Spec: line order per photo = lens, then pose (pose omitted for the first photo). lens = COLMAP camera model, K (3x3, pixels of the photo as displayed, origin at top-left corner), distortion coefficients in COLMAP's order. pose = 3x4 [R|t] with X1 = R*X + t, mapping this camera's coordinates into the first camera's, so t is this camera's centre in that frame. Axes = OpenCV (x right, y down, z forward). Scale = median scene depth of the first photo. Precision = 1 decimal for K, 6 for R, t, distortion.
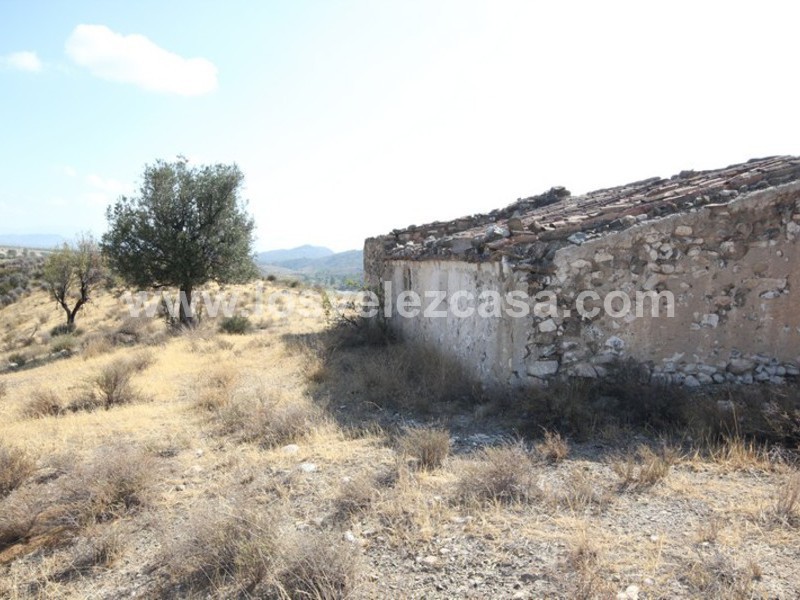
lens RADIAL K [[632.9, 0, 400.0], [0, 632.9, 300.0], [0, 0, 1]] dist [0.001953, 0.039577]
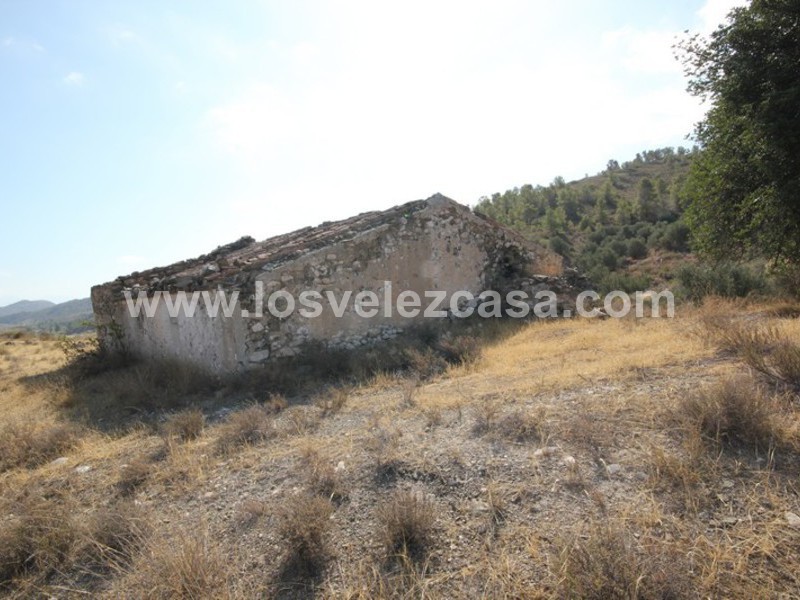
lens RADIAL K [[563.2, 0, 400.0], [0, 563.2, 300.0], [0, 0, 1]] dist [0.003984, 0.003326]
pose [[0.831807, -0.106898, 0.544674, -0.181090], [0.156508, 0.986634, -0.045377, 0.081562], [-0.532543, 0.122991, 0.837419, -0.256322]]
